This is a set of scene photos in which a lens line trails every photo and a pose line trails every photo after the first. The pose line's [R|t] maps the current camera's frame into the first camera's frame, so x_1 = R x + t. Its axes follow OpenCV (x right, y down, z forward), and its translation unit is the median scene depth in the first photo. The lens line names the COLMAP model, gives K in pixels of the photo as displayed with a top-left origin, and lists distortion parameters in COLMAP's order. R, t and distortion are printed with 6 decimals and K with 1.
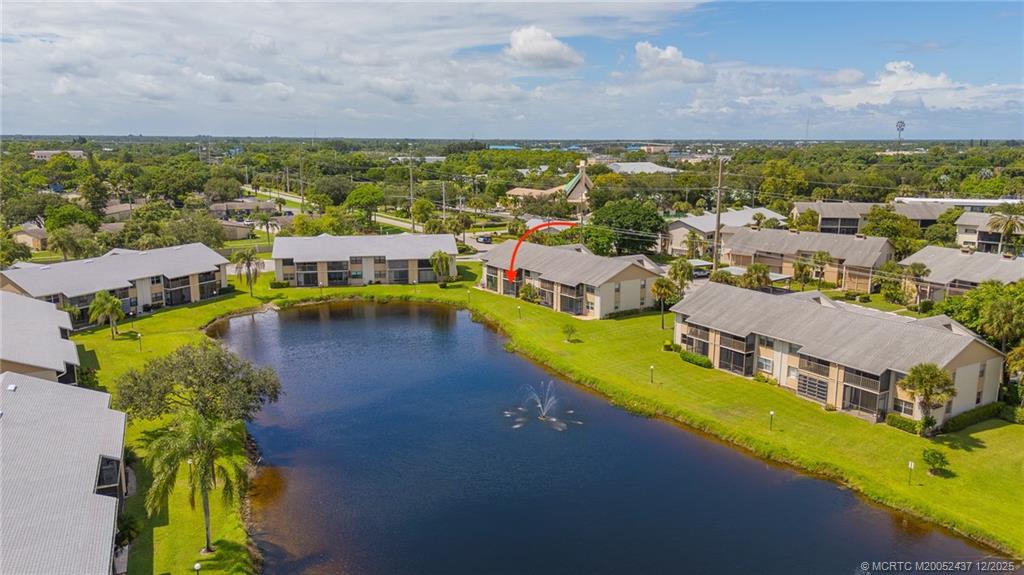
lens RADIAL K [[750.6, 0, 511.9], [0, 750.6, 287.9], [0, 0, 1]] dist [0.002888, -0.003188]
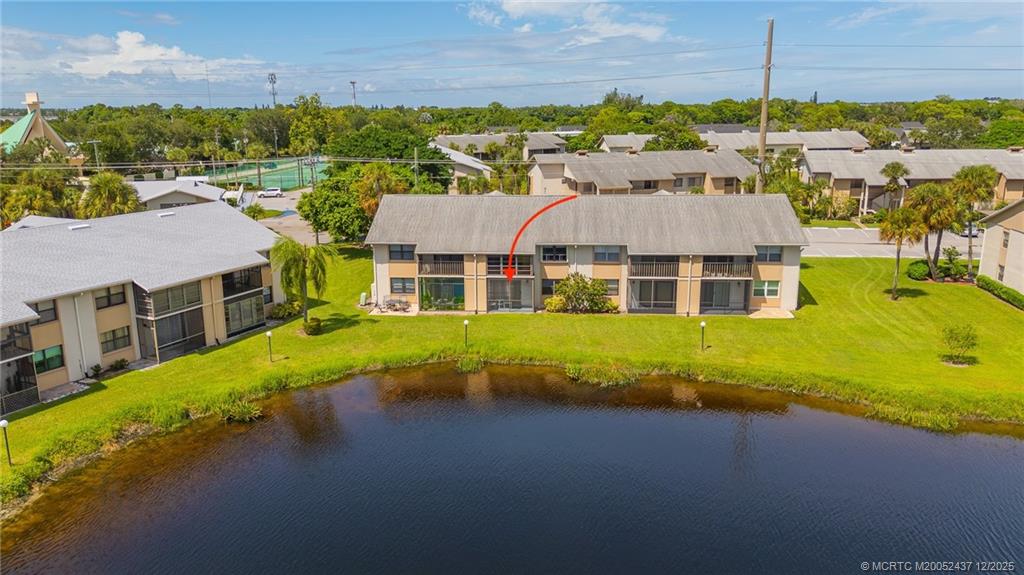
lens RADIAL K [[750.6, 0, 511.4], [0, 750.6, 287.8], [0, 0, 1]] dist [0.002888, -0.003188]
pose [[0.613697, -0.187597, 0.766931, -0.318698], [0.159801, 0.980771, 0.112031, -0.049740], [-0.773201, 0.053803, 0.631874, 0.660344]]
